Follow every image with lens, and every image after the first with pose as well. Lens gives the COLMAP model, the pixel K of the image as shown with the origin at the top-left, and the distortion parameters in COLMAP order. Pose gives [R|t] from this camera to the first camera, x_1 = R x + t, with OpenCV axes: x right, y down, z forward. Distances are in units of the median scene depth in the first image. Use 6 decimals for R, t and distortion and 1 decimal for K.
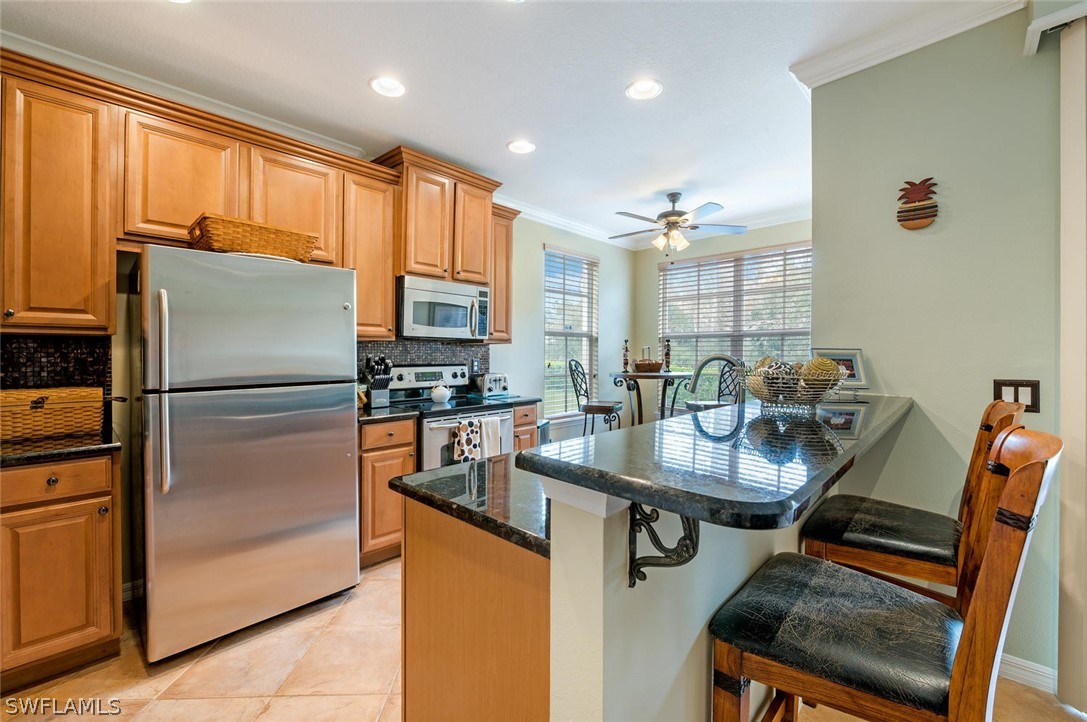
lens RADIAL K [[446.8, 0, 544.2], [0, 446.8, 357.8], [0, 0, 1]] dist [-0.008404, -0.000220]
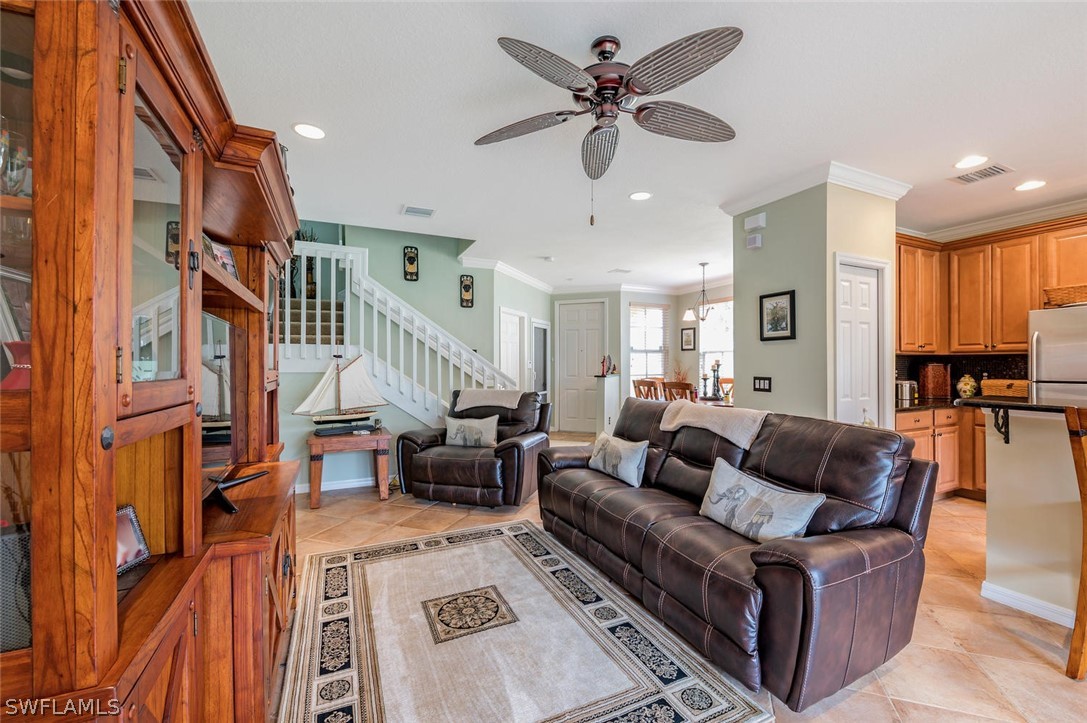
lens RADIAL K [[454.6, 0, 564.6], [0, 454.6, 361.5], [0, 0, 1]] dist [-0.000493, -0.000015]
pose [[-0.339535, -0.002432, -0.940590, 1.053382], [-0.006618, 0.999978, -0.000196, -0.001289], [0.940570, 0.006158, -0.339544, -0.182149]]
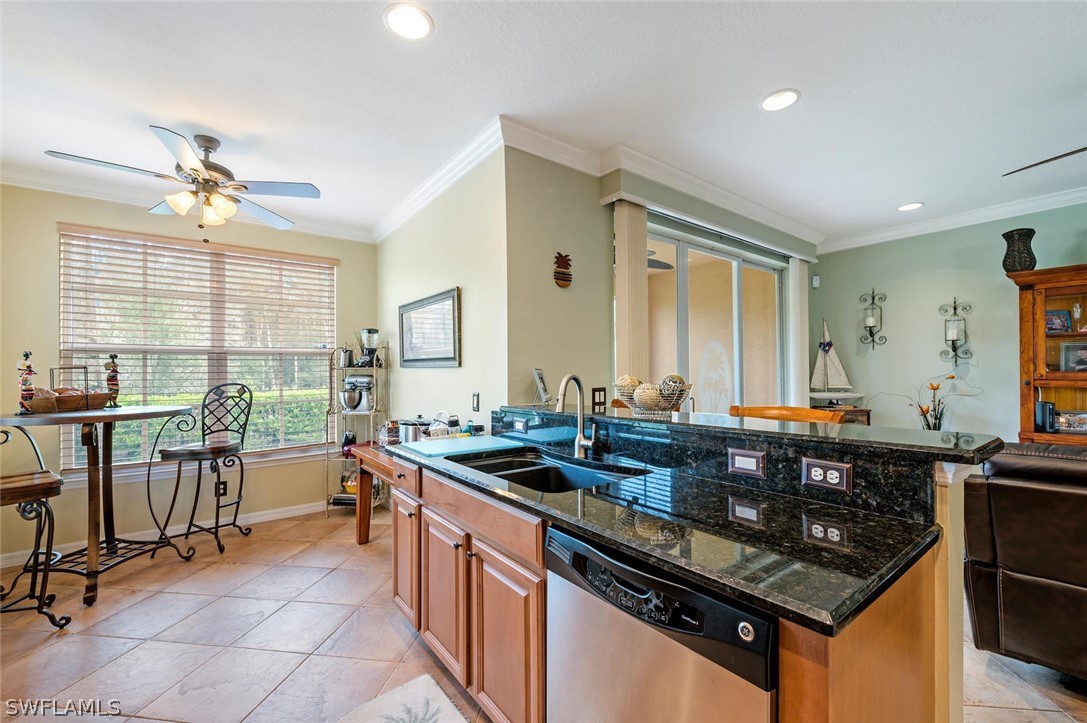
lens RADIAL K [[443.8, 0, 550.6], [0, 443.8, 366.9], [0, 0, 1]] dist [-0.001331, -0.000536]
pose [[0.151059, 0.010659, 0.988467, -0.373990], [0.019448, 0.999716, -0.013752, -0.005811], [-0.988333, 0.021301, 0.150809, 0.518860]]
